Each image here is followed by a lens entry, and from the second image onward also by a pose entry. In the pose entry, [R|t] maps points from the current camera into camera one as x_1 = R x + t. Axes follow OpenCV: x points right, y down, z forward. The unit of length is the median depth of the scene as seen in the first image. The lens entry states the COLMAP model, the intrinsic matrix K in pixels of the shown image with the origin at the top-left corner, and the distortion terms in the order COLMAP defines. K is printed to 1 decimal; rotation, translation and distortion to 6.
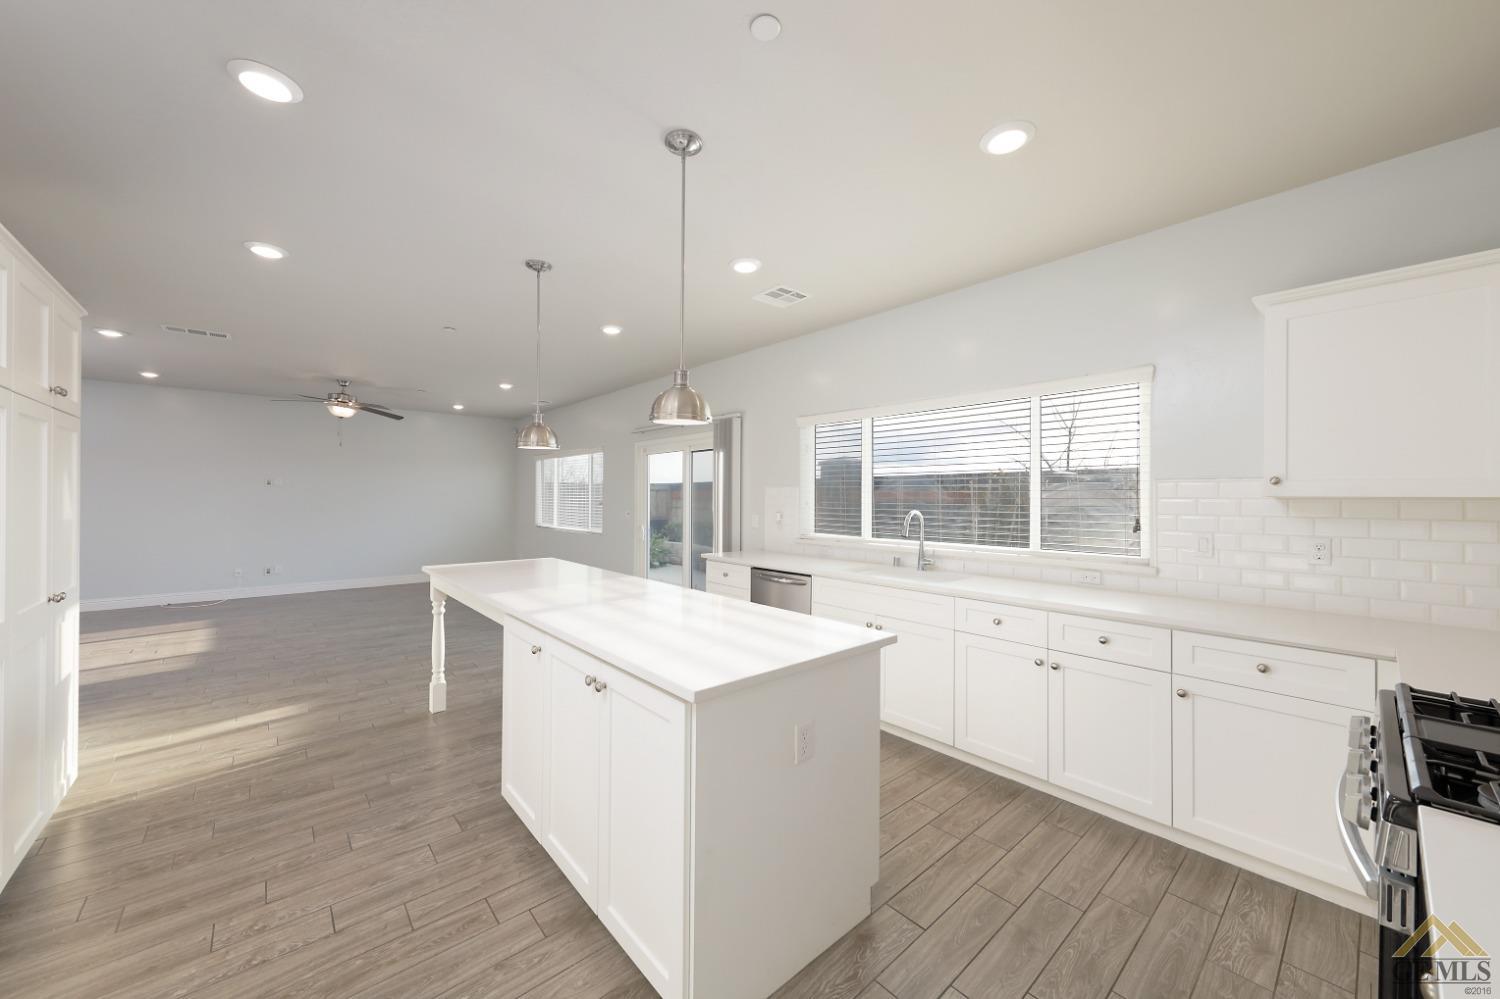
lens RADIAL K [[555.7, 0, 754.8], [0, 555.7, 496.5], [0, 0, 1]] dist [0.006427, -0.000195]
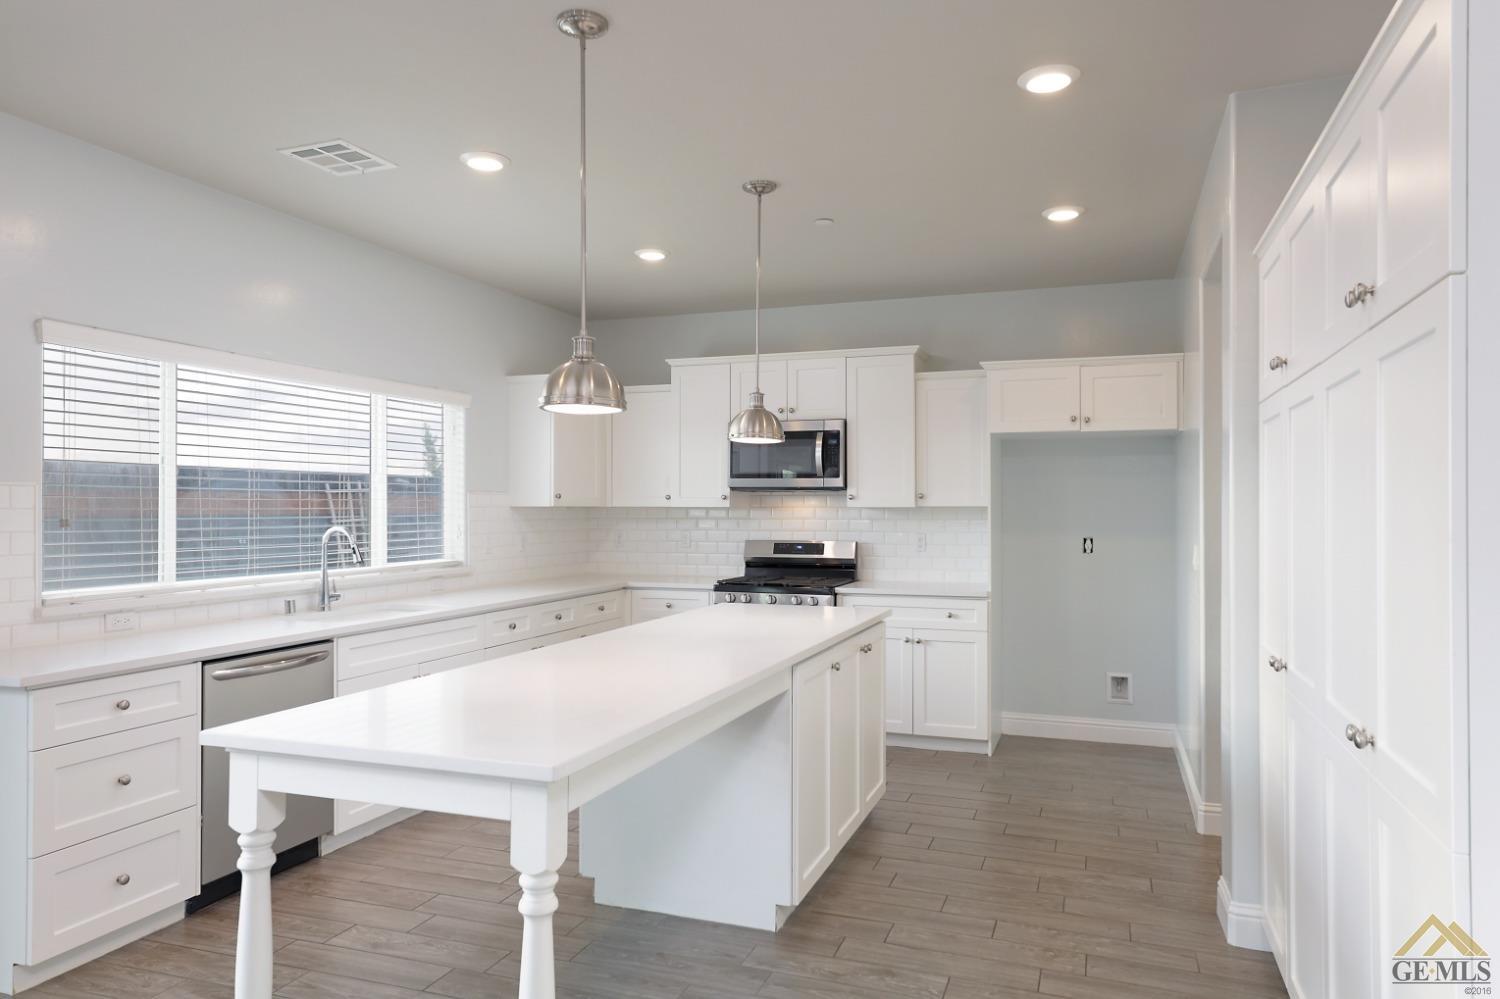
lens RADIAL K [[975.9, 0, 750.0], [0, 975.9, 499.5], [0, 0, 1]] dist [0.000124, -0.003151]
pose [[-0.476241, 0.002982, 0.879310, -1.088817], [-0.001426, 0.999990, -0.004163, -0.004569], [-0.879314, -0.003236, -0.476232, 1.159461]]
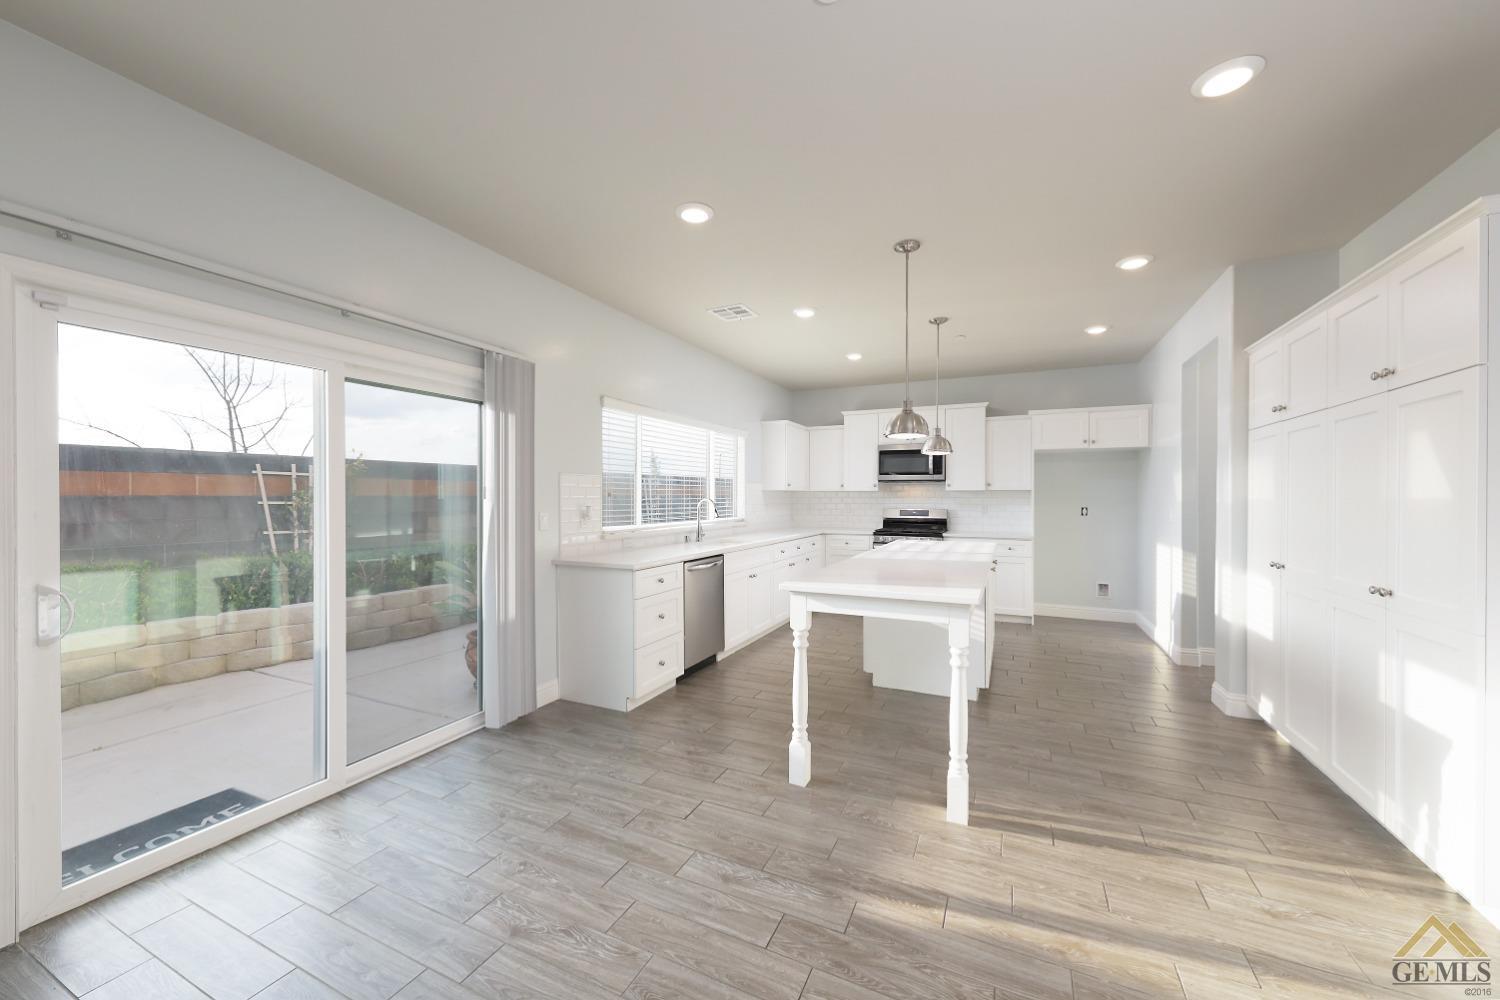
lens RADIAL K [[555.7, 0, 754.8], [0, 555.7, 497.0], [0, 0, 1]] dist [0.006427, -0.000195]
pose [[-0.398412, -0.005204, 0.917192, -1.073014], [-0.002030, 0.999986, 0.004792, 0.015170], [-0.917204, 0.000047, -0.398417, 1.483888]]
